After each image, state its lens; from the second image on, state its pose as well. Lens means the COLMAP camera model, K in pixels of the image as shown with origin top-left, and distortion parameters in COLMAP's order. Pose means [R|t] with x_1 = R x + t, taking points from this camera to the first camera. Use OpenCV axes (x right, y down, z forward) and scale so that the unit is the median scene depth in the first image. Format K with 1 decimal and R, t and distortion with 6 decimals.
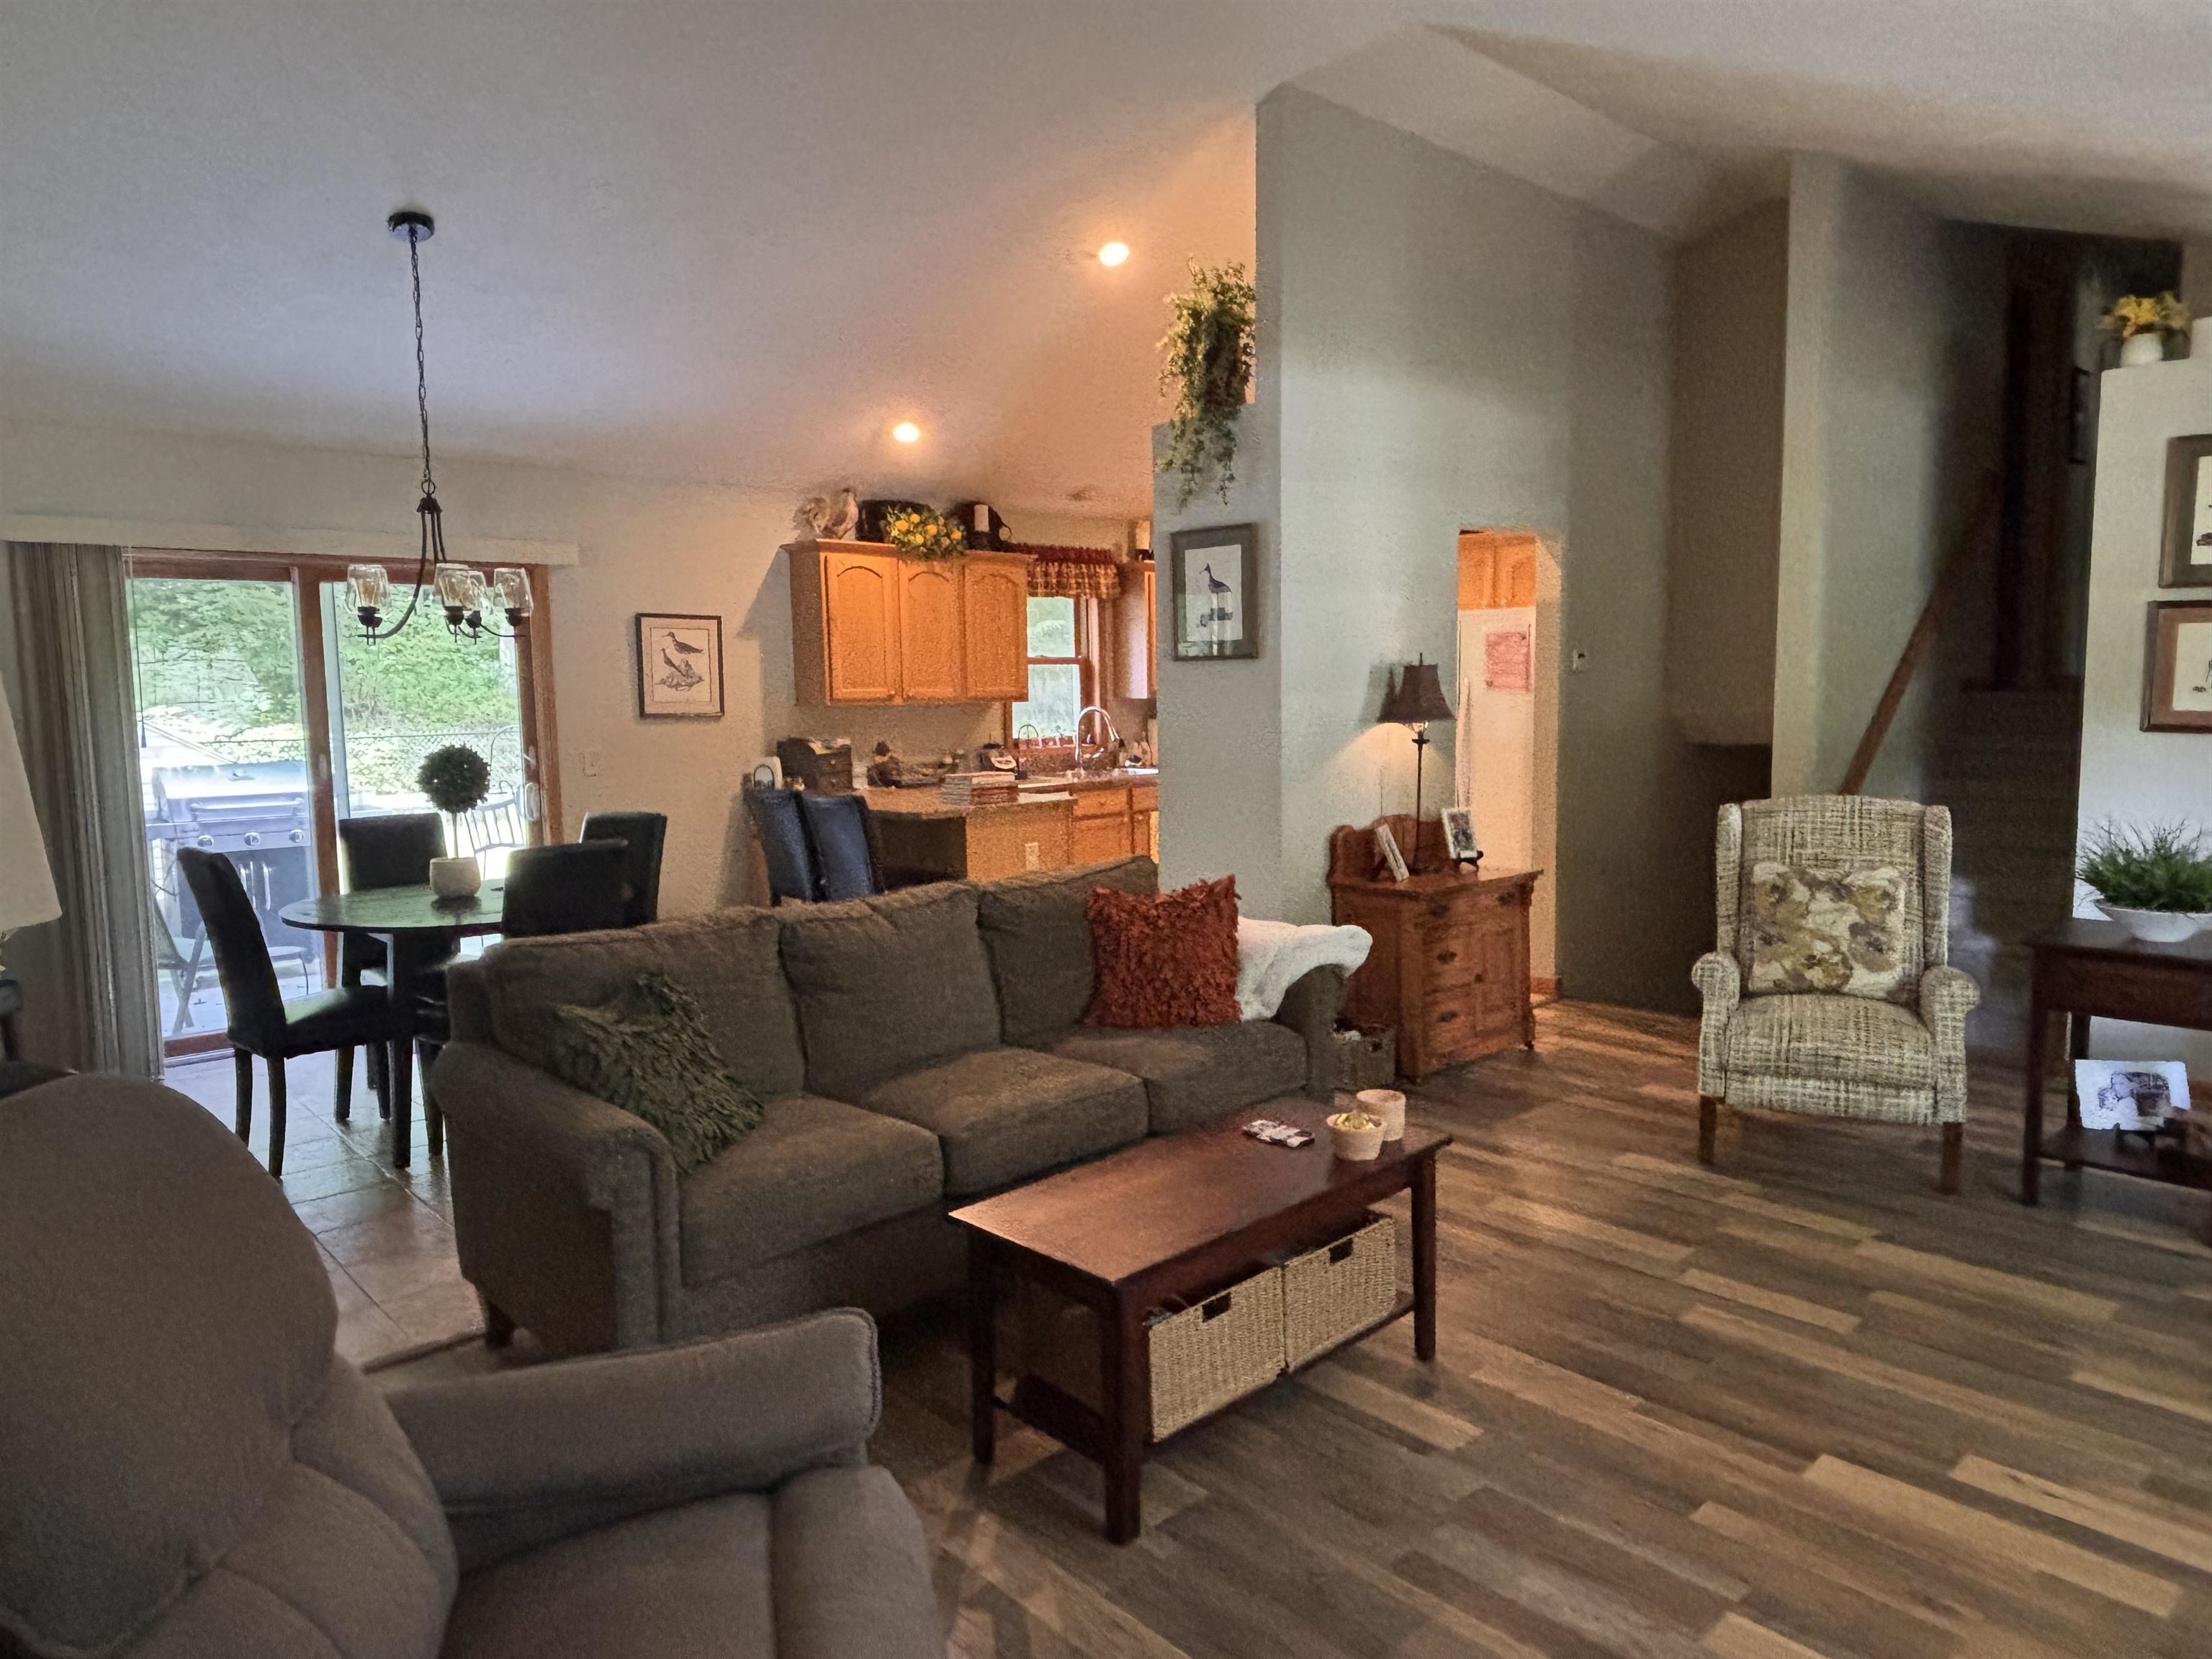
lens RADIAL K [[1392.4, 0, 1096.9], [0, 1392.4, 820.3], [0, 0, 1]] dist [0.046329, -0.056824]
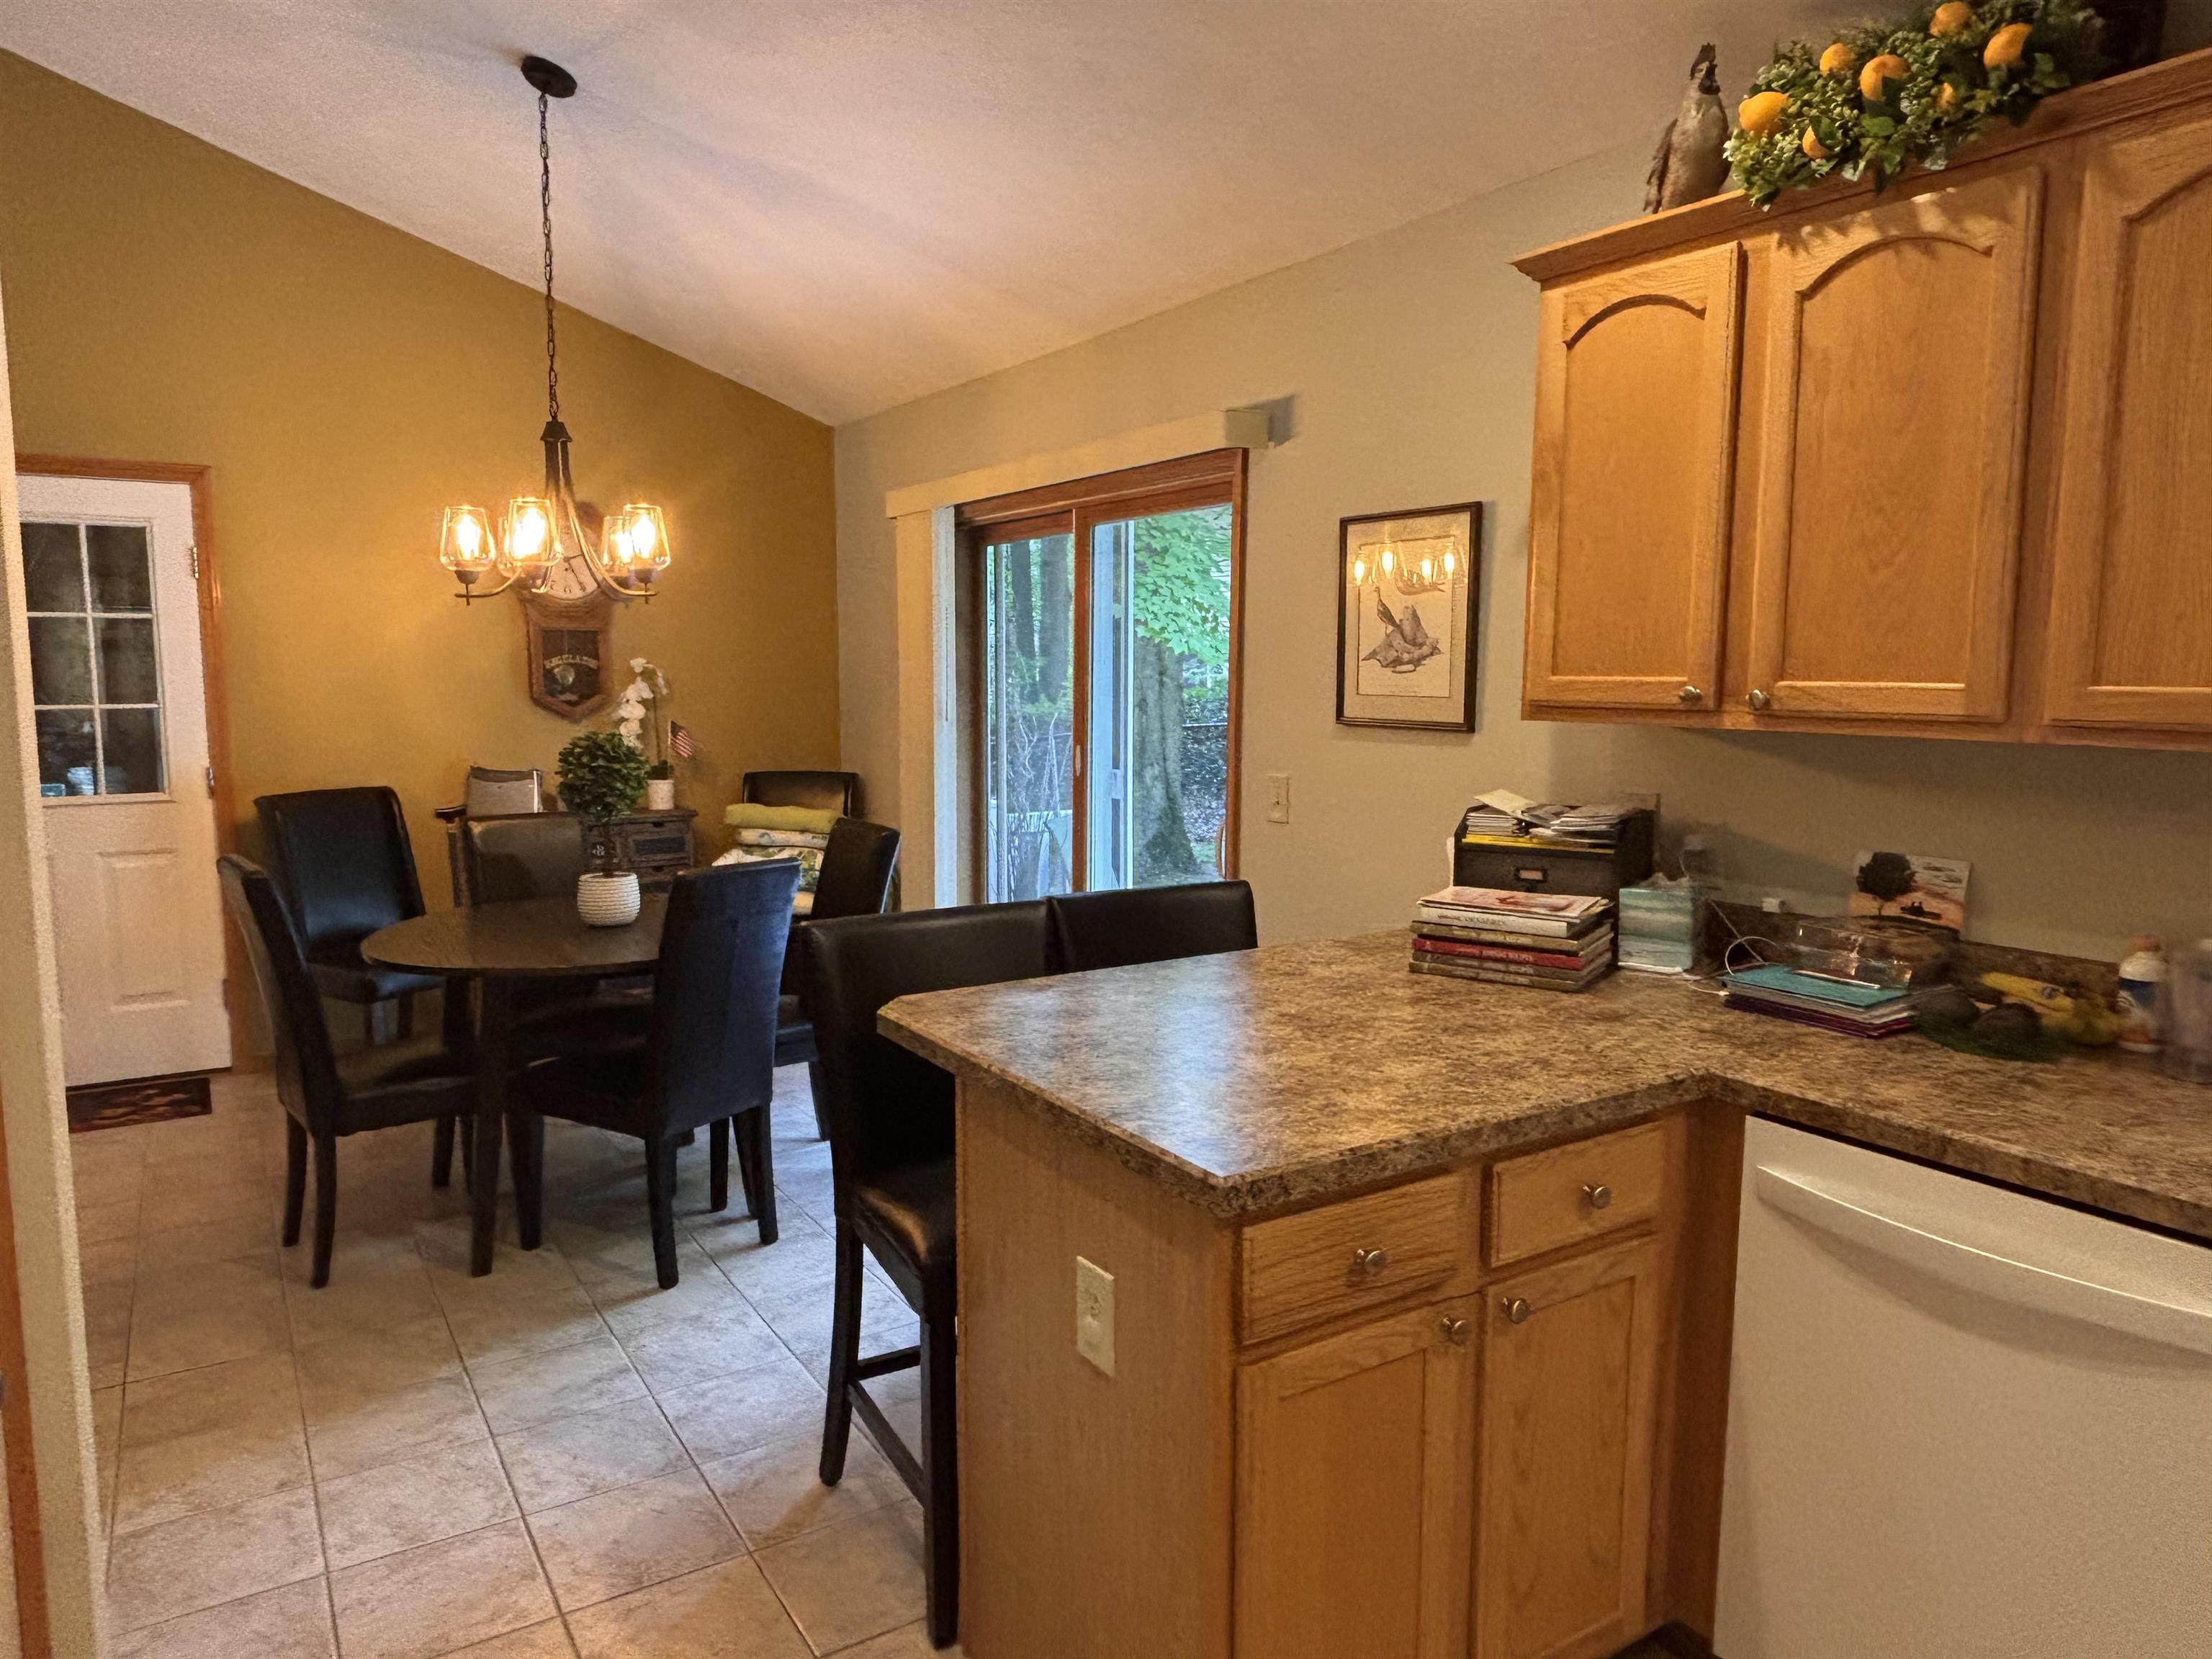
lens RADIAL K [[1415.7, 0, 1102.2], [0, 1415.7, 826.0], [0, 0, 1]] dist [0.013672, -0.022123]
pose [[-0.164480, 0.125129, -0.978412, 0.195744], [-0.097709, 0.984976, 0.142394, -0.099676], [0.981529, 0.119021, -0.149782, 0.974411]]
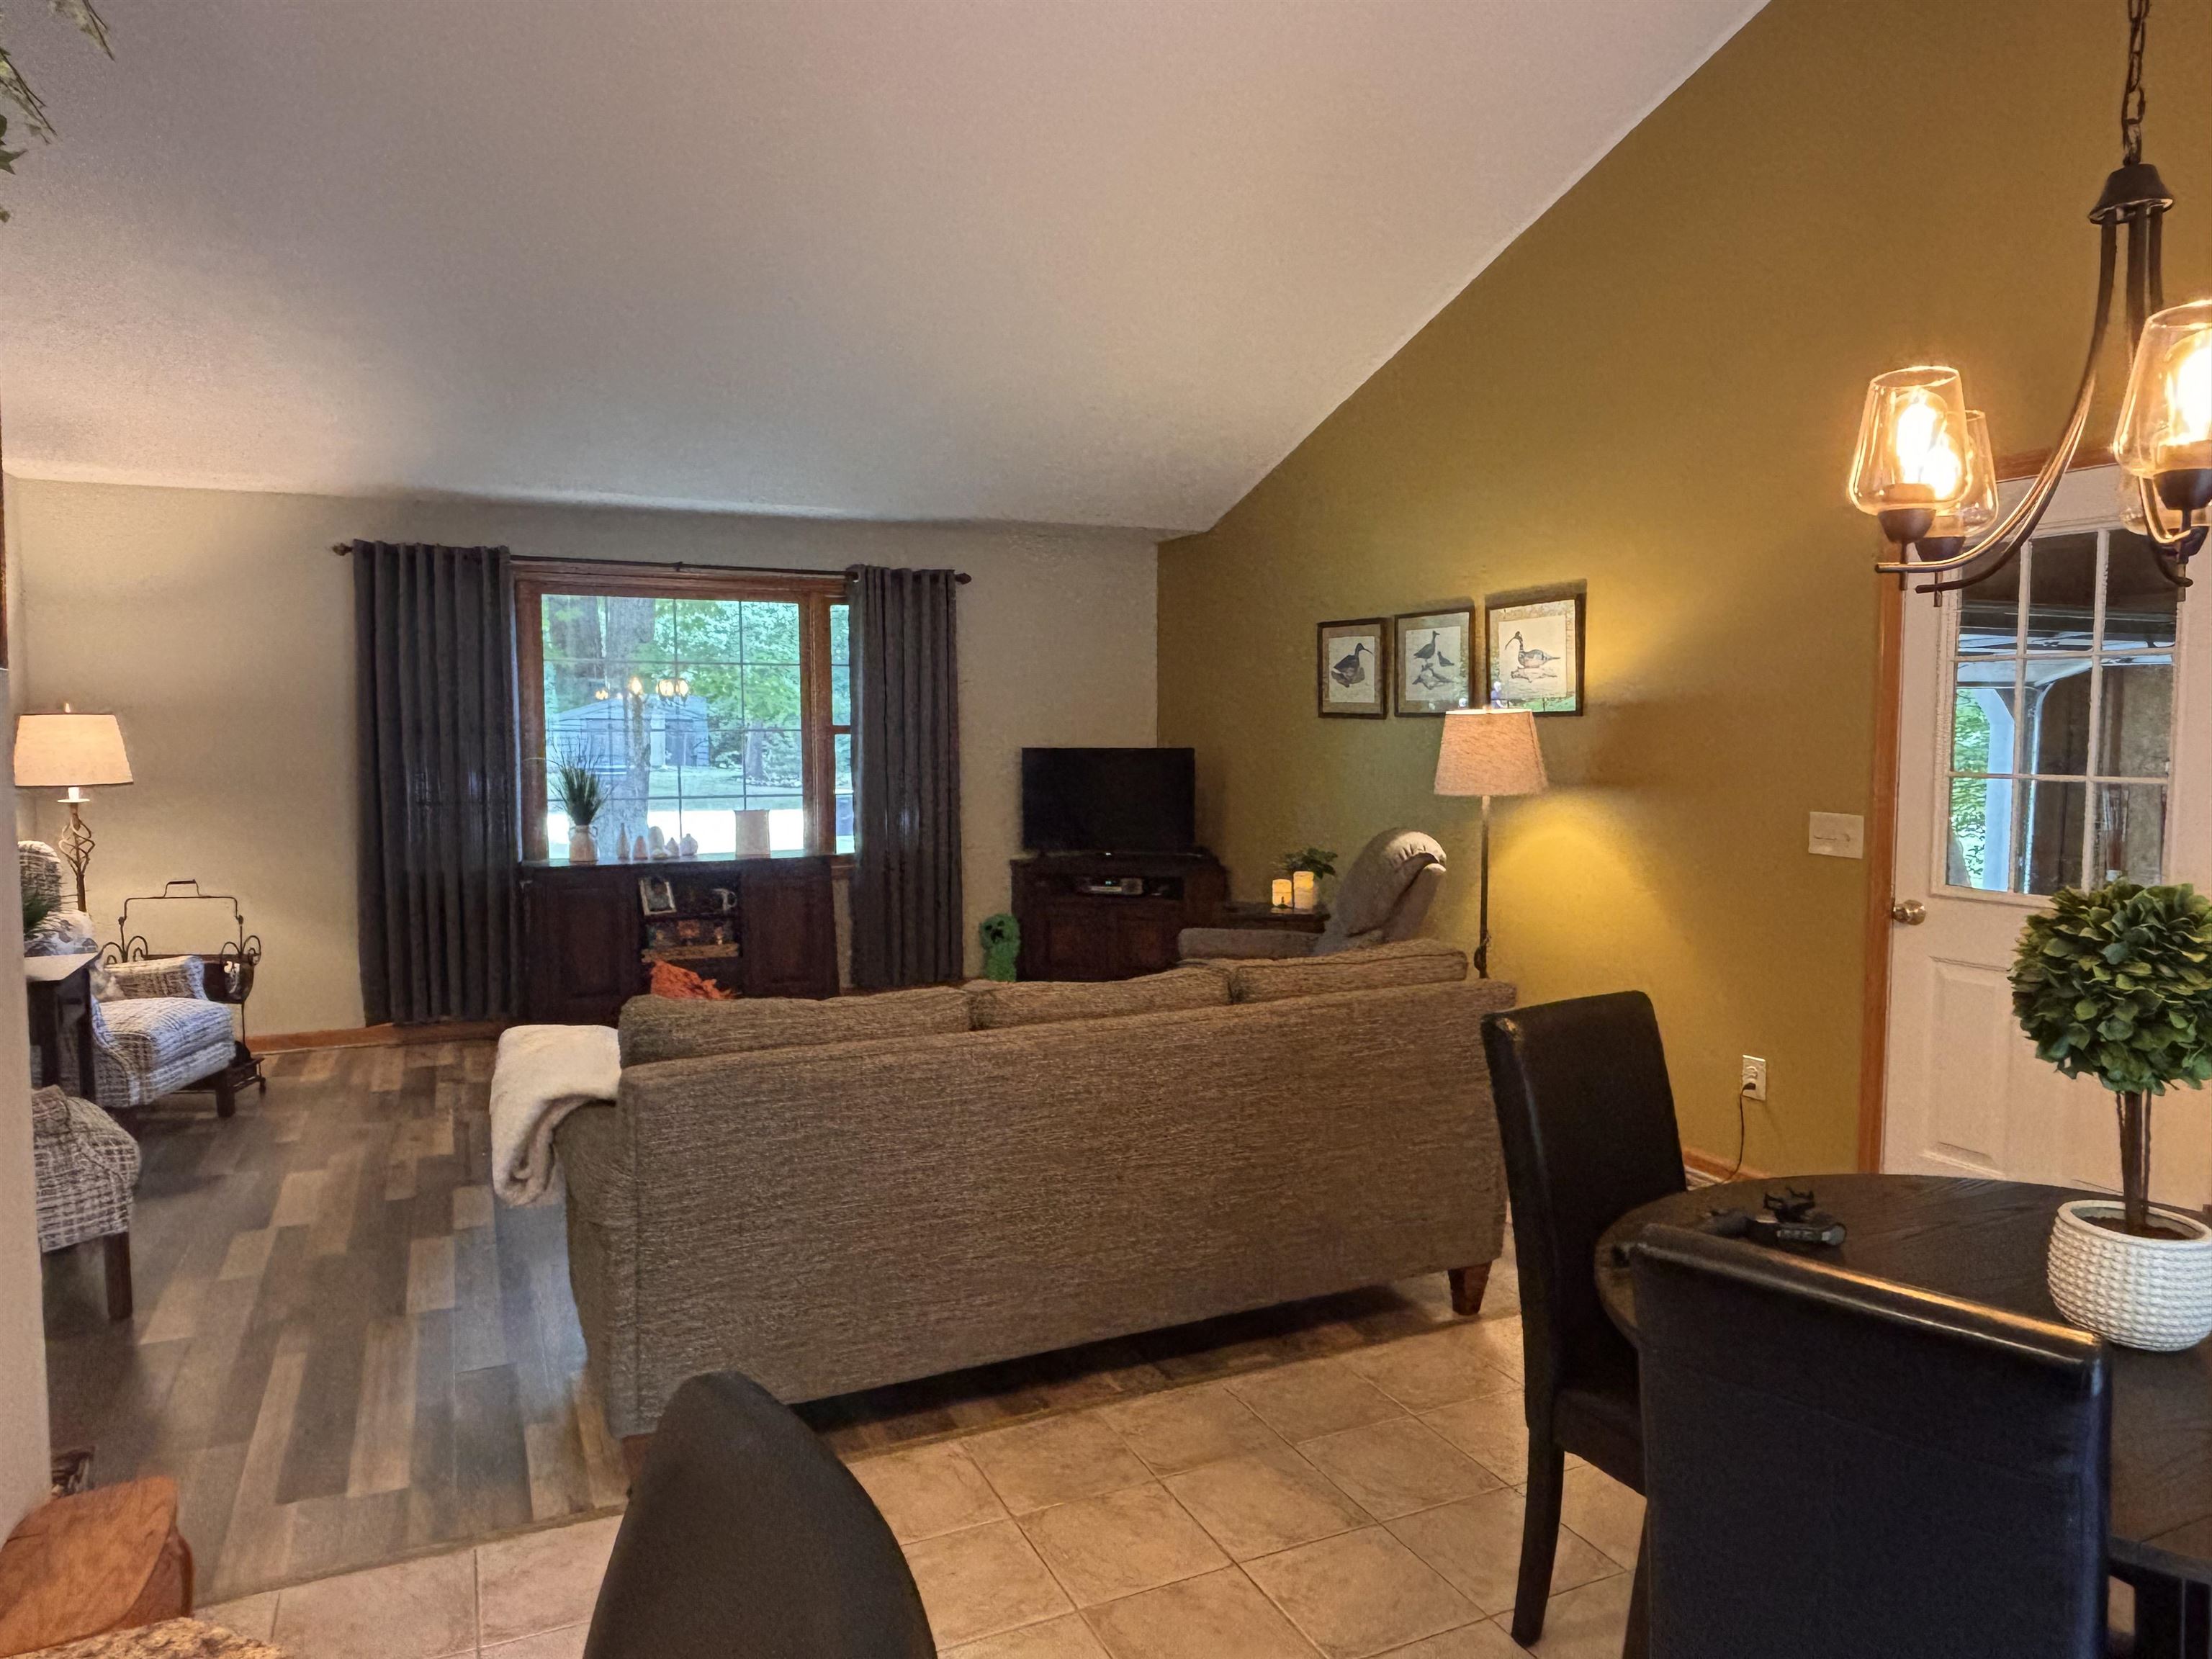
lens RADIAL K [[1408.1, 0, 1105.5], [0, 1408.1, 831.7], [0, 0, 1]] dist [0.045618, -0.053886]
pose [[-0.954841, -0.006231, 0.297050, -0.221775], [0.045647, 0.984834, 0.167386, -0.092351], [-0.293588, 0.173387, -0.940076, 0.961489]]
